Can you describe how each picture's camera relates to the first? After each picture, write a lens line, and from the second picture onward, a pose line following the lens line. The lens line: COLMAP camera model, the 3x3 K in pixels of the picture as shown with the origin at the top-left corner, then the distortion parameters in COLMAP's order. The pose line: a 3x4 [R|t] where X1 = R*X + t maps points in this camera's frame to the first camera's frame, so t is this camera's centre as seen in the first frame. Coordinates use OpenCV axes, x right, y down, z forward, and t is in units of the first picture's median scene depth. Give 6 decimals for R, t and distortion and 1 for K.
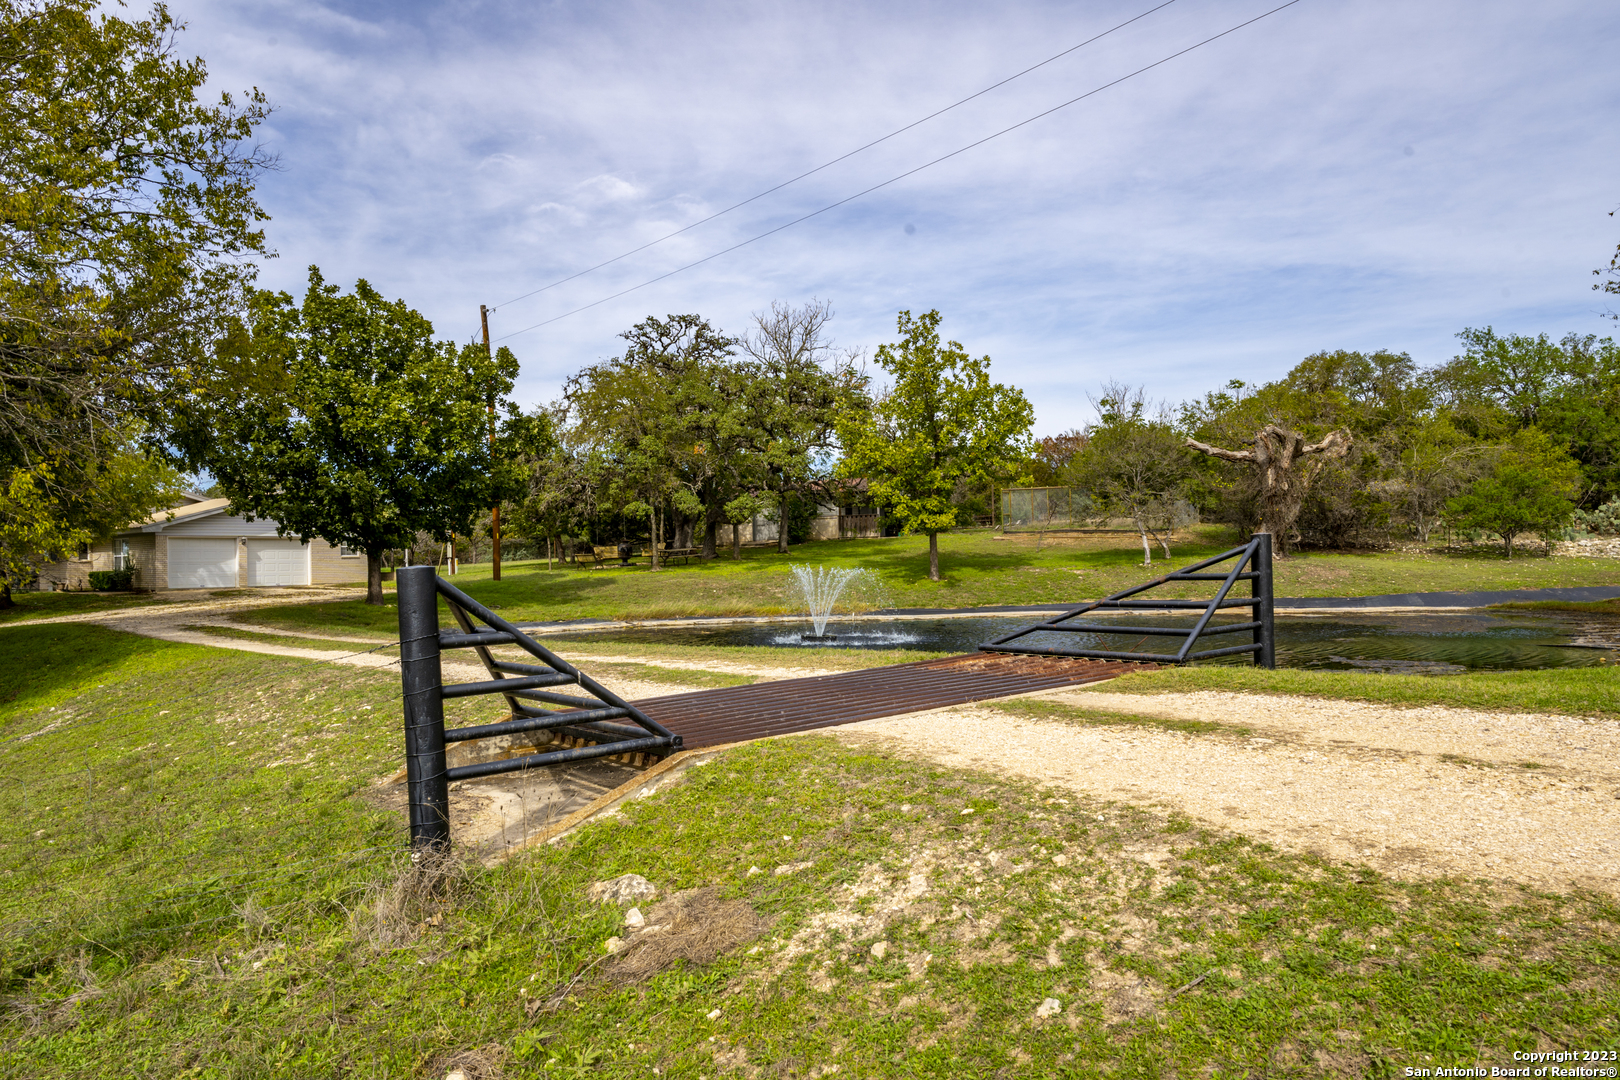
lens RADIAL K [[1074.5, 0, 810.0], [0, 1074.5, 540.0], [0, 0, 1]] dist [-0.000269, -0.000033]
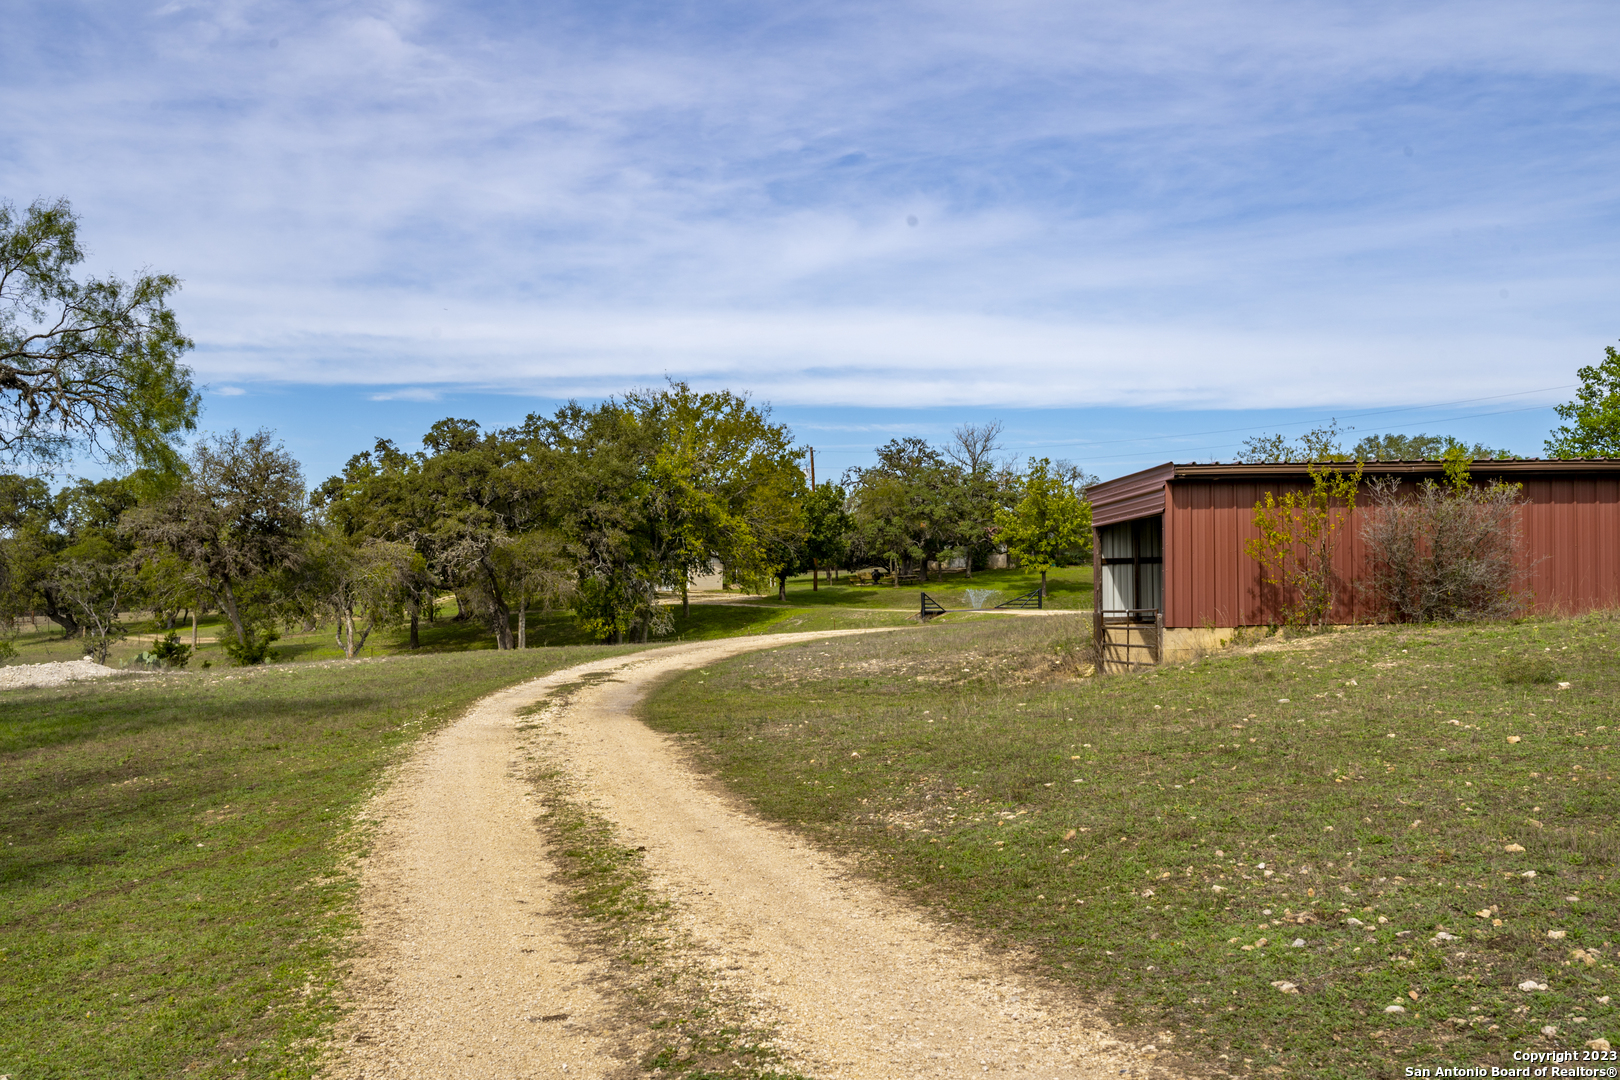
lens RADIAL K [[1636.2, 0, 810.0], [0, 1636.2, 540.0], [0, 0, 1]] dist [-0.001209, -0.001734]
pose [[0.991050, 0.021558, -0.131739, 0.075839], [-0.021525, 0.999767, 0.001672, -0.054211], [0.131745, 0.001178, 0.991283, -1.785589]]
